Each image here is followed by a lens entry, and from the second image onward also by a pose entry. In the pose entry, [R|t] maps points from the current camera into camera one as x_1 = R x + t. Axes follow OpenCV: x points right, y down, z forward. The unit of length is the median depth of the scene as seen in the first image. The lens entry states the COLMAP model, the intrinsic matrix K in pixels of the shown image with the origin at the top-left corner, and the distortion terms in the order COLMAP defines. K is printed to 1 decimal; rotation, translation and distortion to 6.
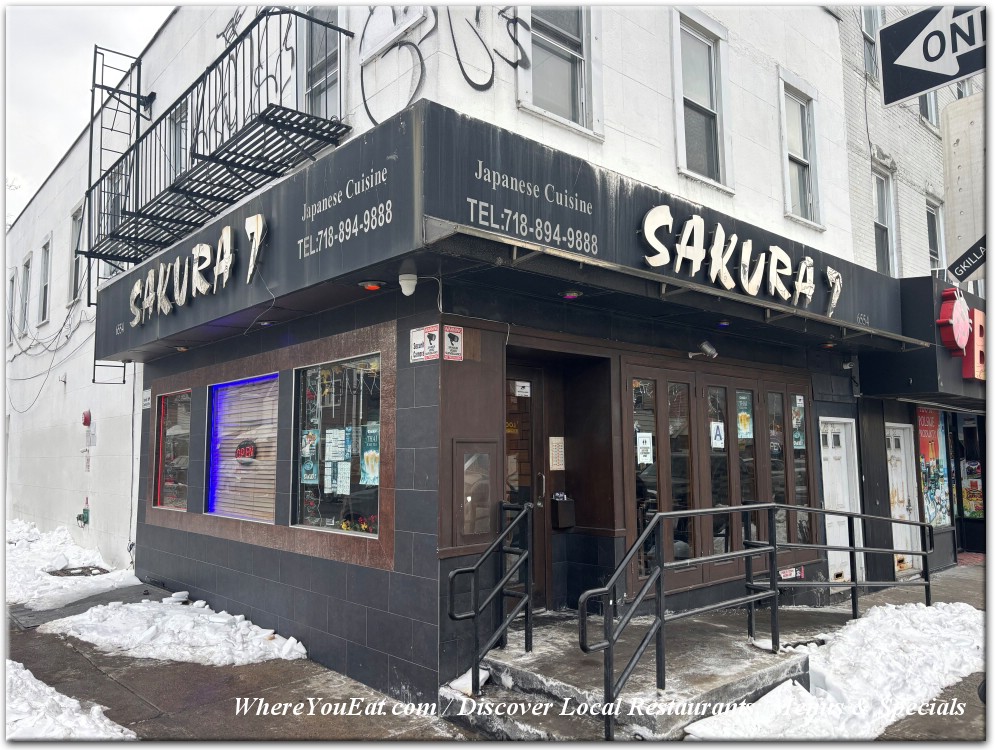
lens RADIAL K [[748.9, 0, 493.7], [0, 748.9, 382.1], [0, 0, 1]] dist [0.080489, -0.072908]
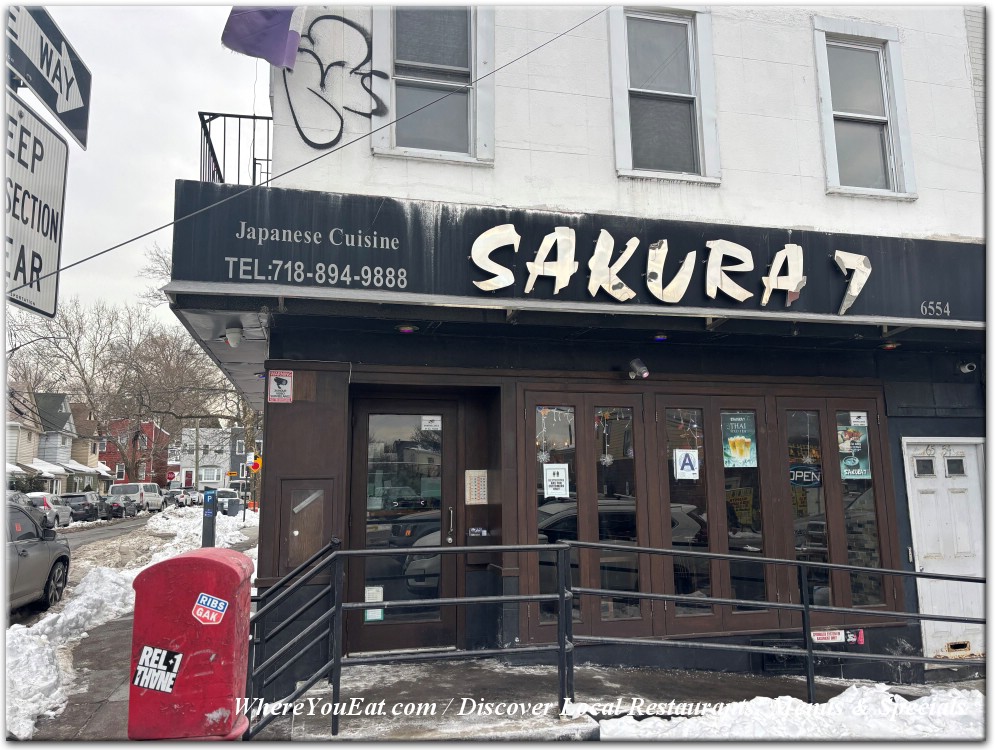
lens RADIAL K [[748.9, 0, 502.4], [0, 748.9, 379.9], [0, 0, 1]] dist [0.080489, -0.072908]
pose [[0.882491, -0.068127, -0.465369, 0.628786], [0.050262, 0.997448, -0.050706, 0.008225], [0.467636, 0.021357, 0.883663, 0.162712]]
